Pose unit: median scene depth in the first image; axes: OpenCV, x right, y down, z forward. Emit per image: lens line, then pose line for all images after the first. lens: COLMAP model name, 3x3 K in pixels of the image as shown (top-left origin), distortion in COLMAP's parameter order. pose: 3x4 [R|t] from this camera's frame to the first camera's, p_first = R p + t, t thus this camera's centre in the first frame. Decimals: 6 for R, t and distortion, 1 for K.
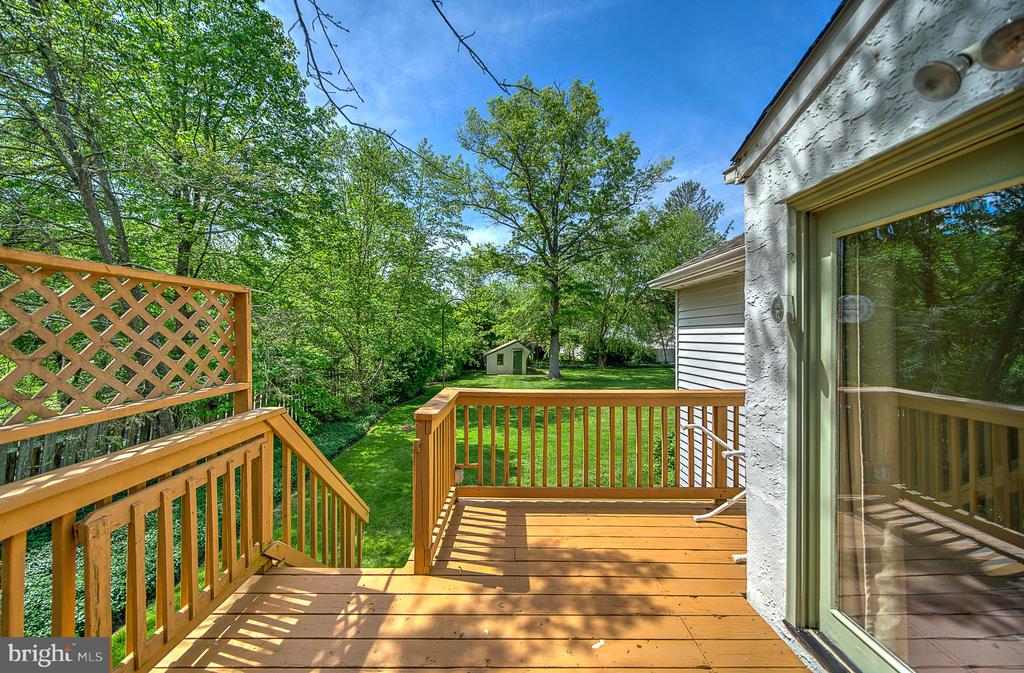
lens RADIAL K [[342.2, 0, 508.3], [0, 342.2, 329.1], [0, 0, 1]] dist [-0.020353, 0.013046]
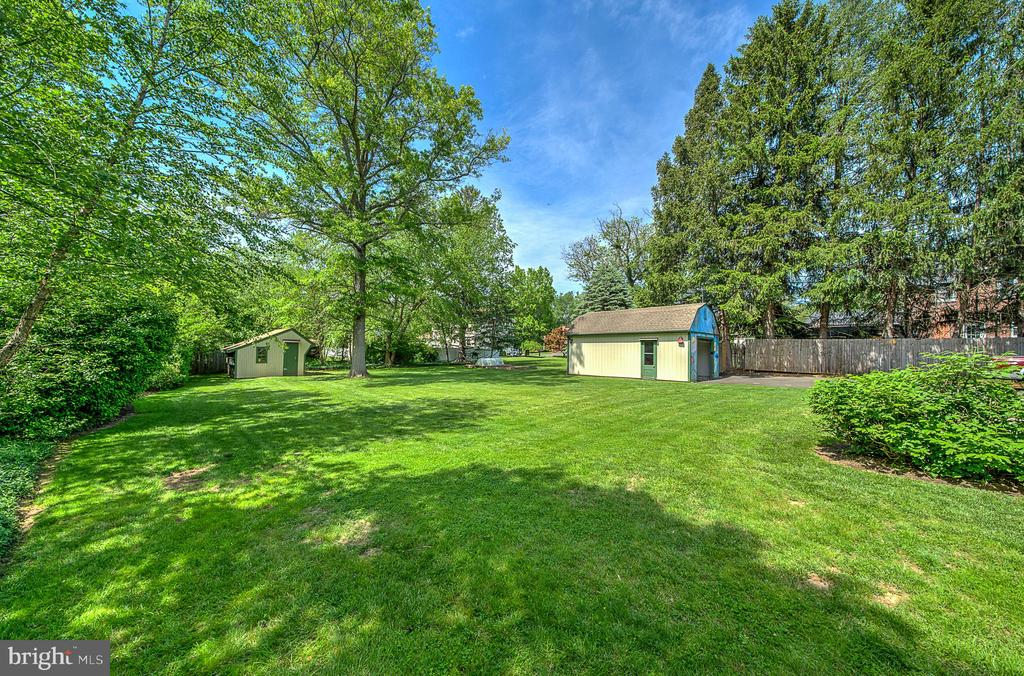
lens RADIAL K [[342.8, 0, 503.3], [0, 342.8, 343.8], [0, 0, 1]] dist [0.000212, 0.000050]
pose [[0.753837, 0.009605, 0.656992, -0.133744], [-0.020948, 0.999736, 0.009420, 0.060701], [-0.656728, -0.020864, 0.753839, 0.224707]]
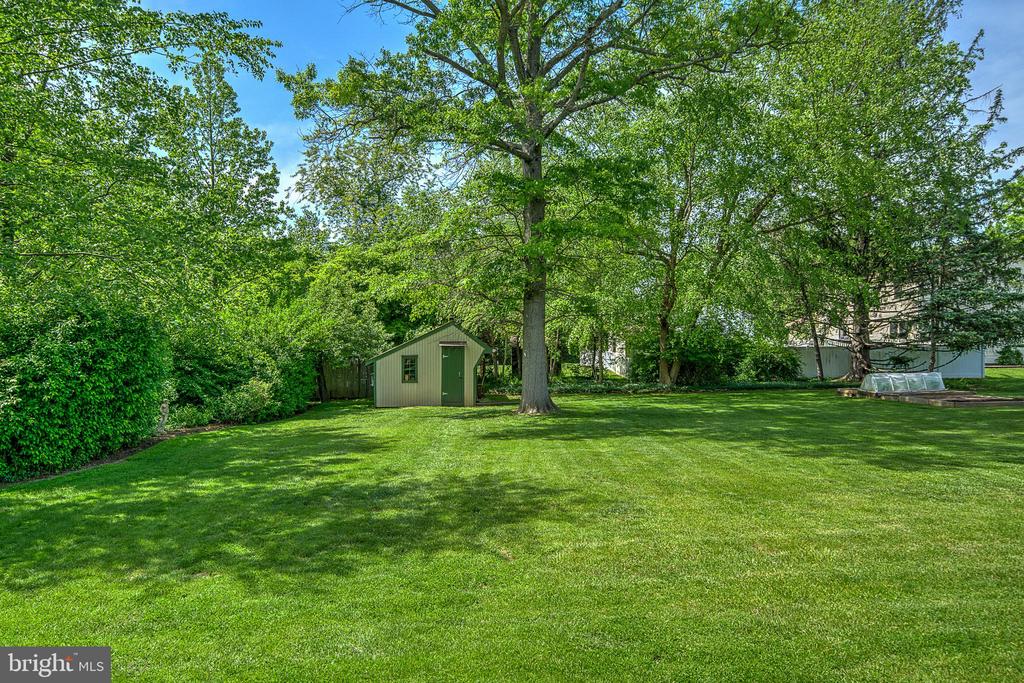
lens RADIAL K [[693.3, 0, 509.2], [0, 693.3, 346.7], [0, 0, 1]] dist [0.059364, -0.058870]
pose [[0.999624, -0.016826, 0.021634, 0.094301], [0.016312, 0.999586, 0.023699, 0.054410], [-0.022024, -0.023337, 0.999485, 0.229121]]
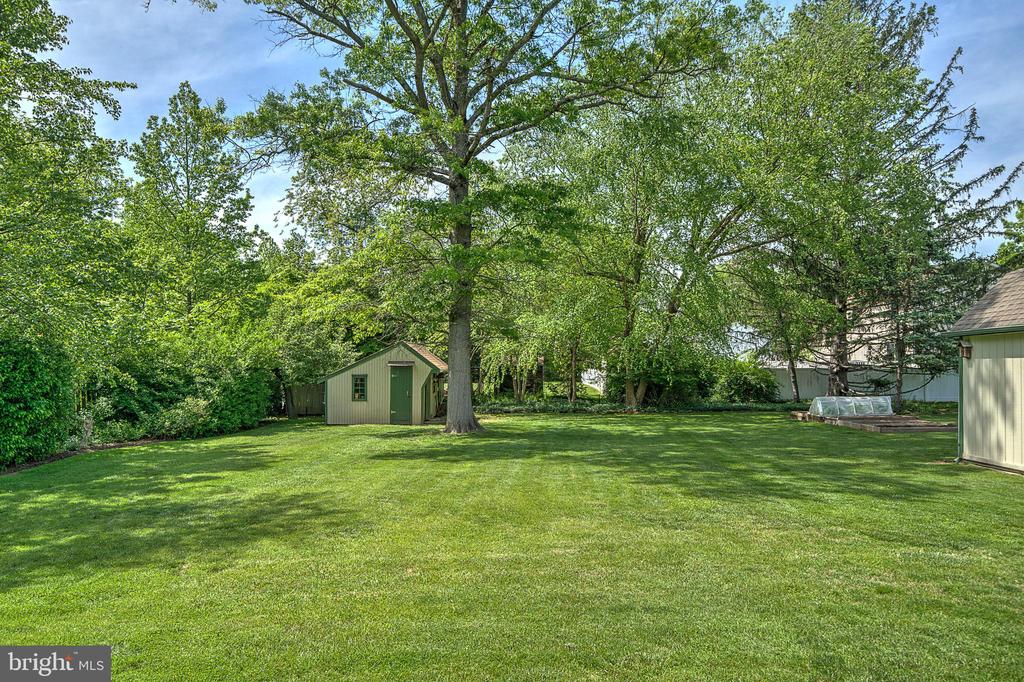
lens RADIAL K [[687.7, 0, 509.7], [0, 687.7, 359.3], [0, 0, 1]] dist [0.058592, -0.058636]
pose [[0.999199, -0.009222, -0.038948, 0.236034], [0.009871, 0.999815, 0.016504, 0.050990], [0.038789, -0.016875, 0.999105, 0.217382]]
